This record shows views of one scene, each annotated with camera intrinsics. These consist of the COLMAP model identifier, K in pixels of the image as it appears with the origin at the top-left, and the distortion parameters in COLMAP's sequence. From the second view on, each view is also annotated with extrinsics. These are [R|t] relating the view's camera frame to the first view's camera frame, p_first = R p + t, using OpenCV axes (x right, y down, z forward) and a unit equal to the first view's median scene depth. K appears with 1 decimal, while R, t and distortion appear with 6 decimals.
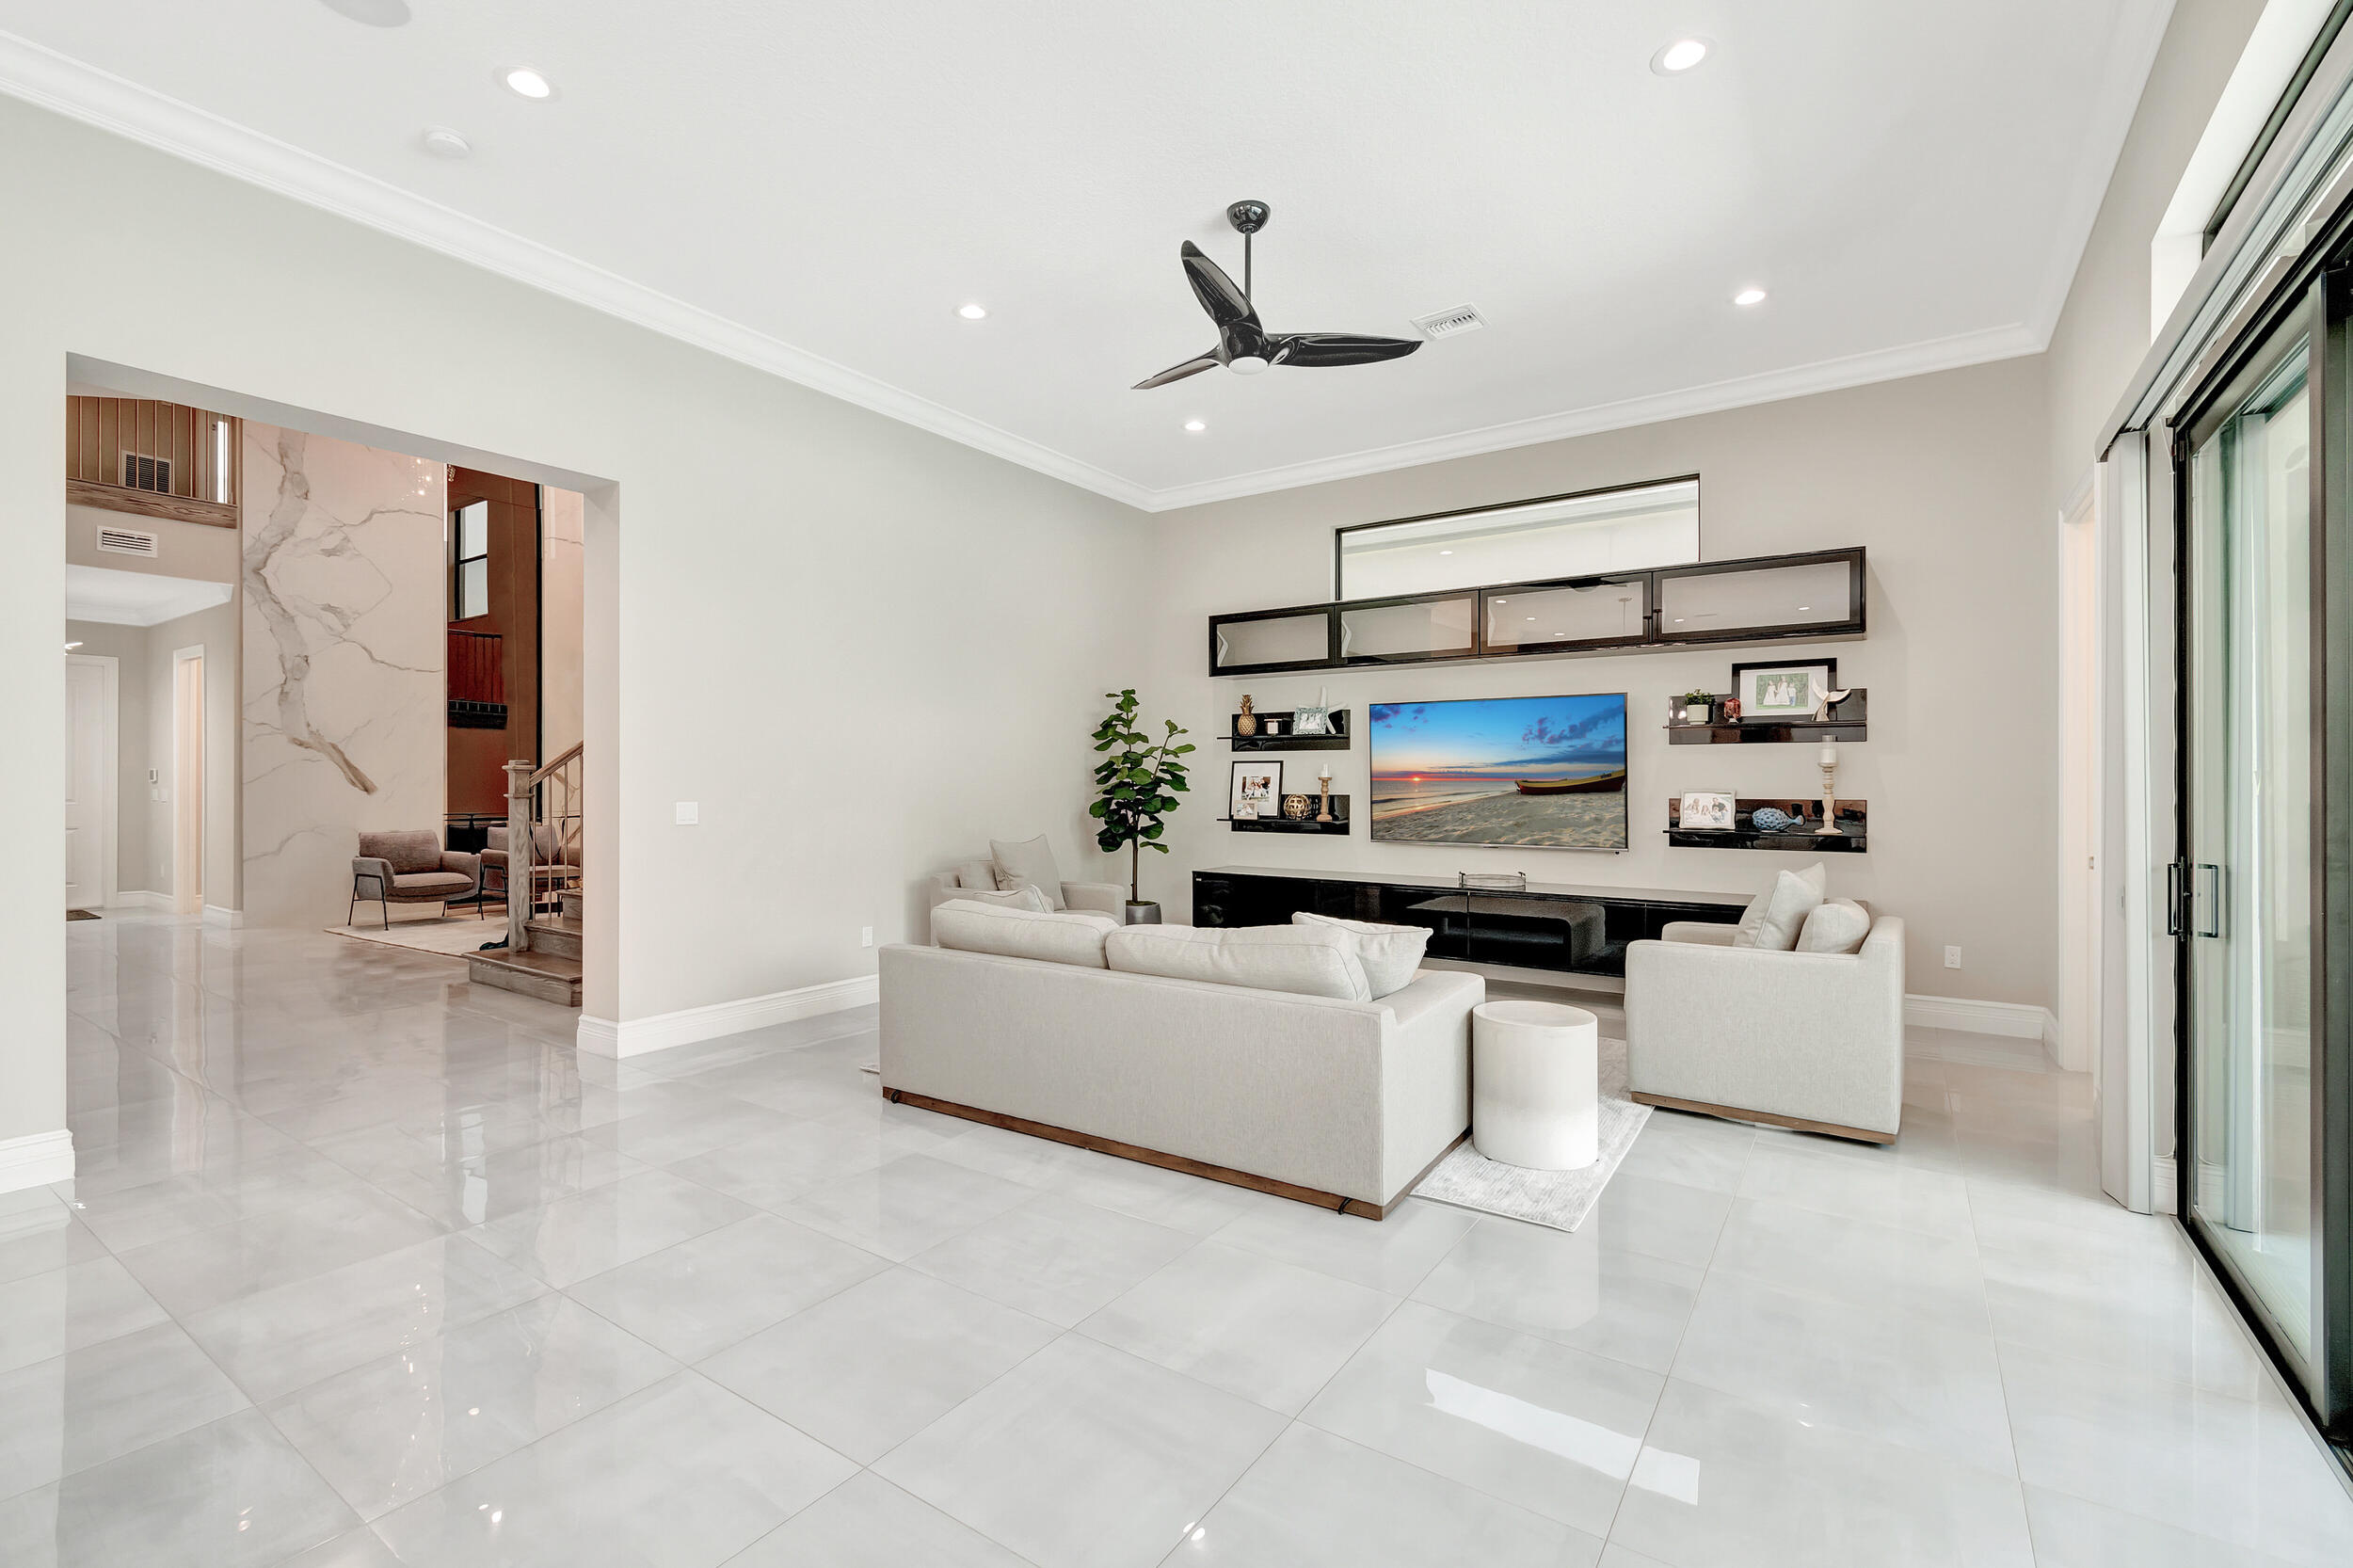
lens RADIAL K [[1049.8, 0, 1169.1], [0, 1049.8, 786.9], [0, 0, 1]] dist [0.004169, -0.001292]
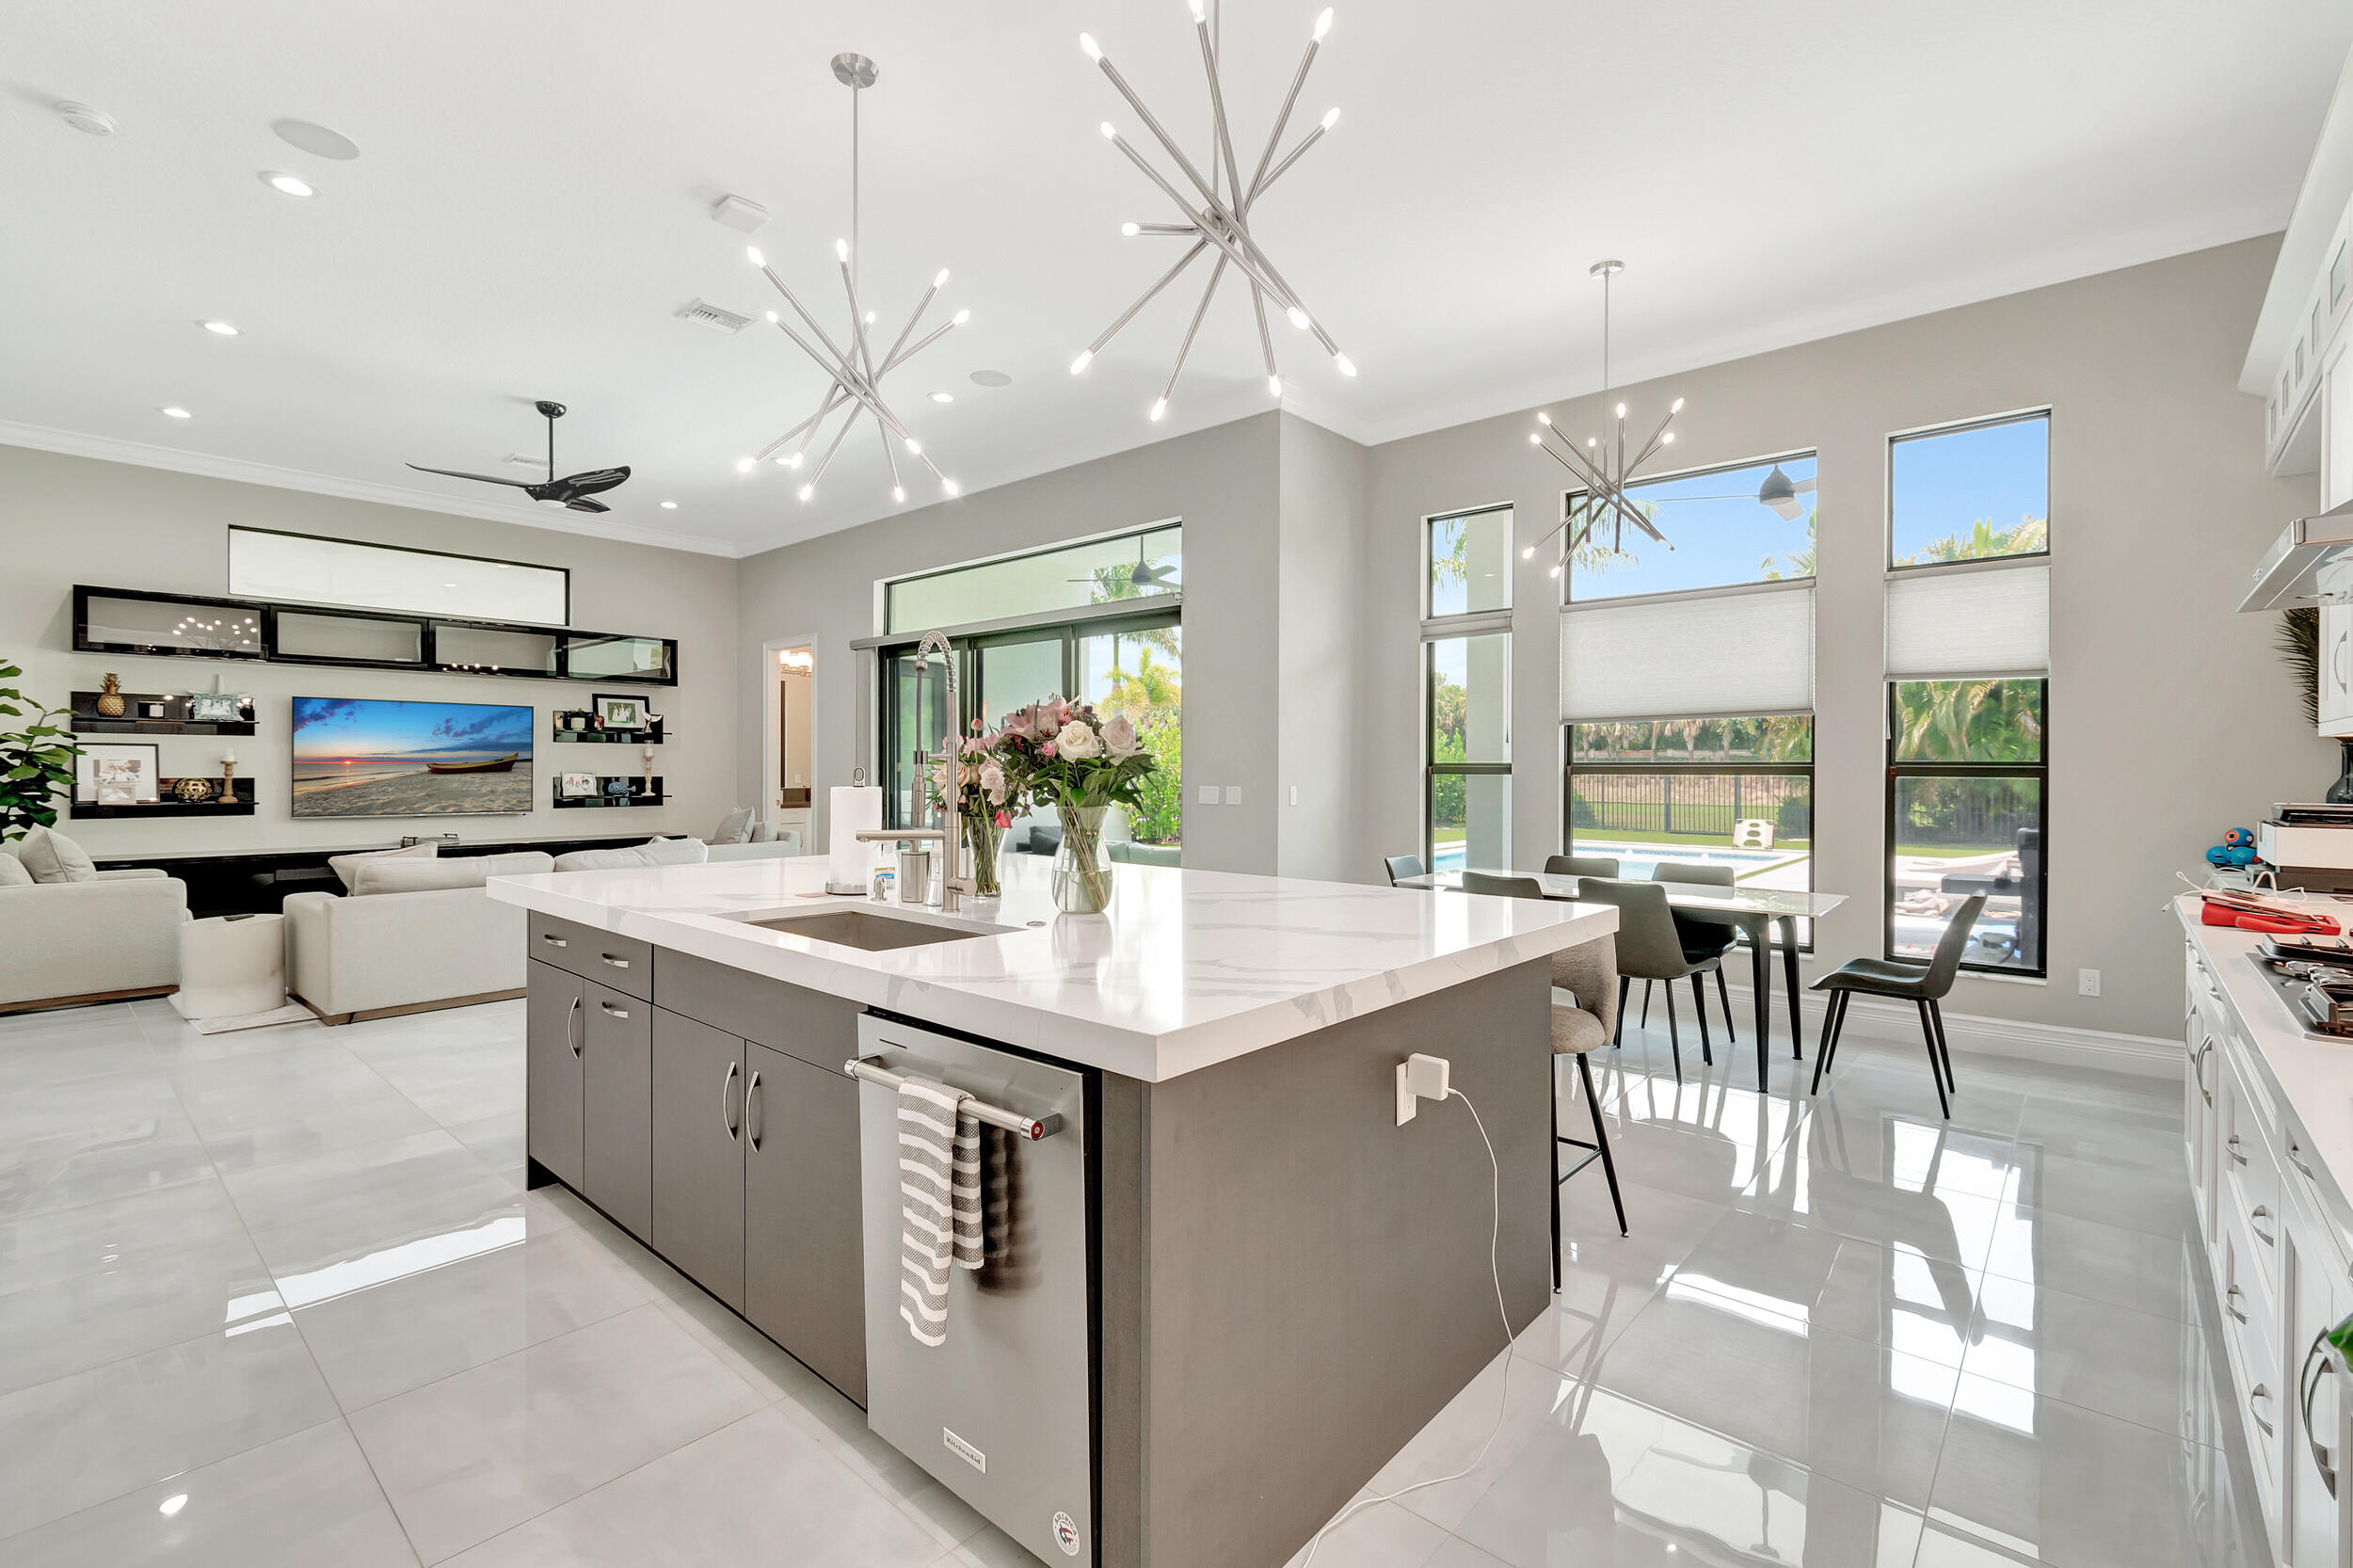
lens RADIAL K [[1049.8, 0, 1169.3], [0, 1049.8, 769.4], [0, 0, 1]] dist [0.004169, -0.001292]
pose [[0.109628, -0.011809, 0.993903, -0.956753], [-0.008507, 0.999882, 0.012819, -0.026767], [-0.993936, -0.009861, 0.109514, -0.063889]]
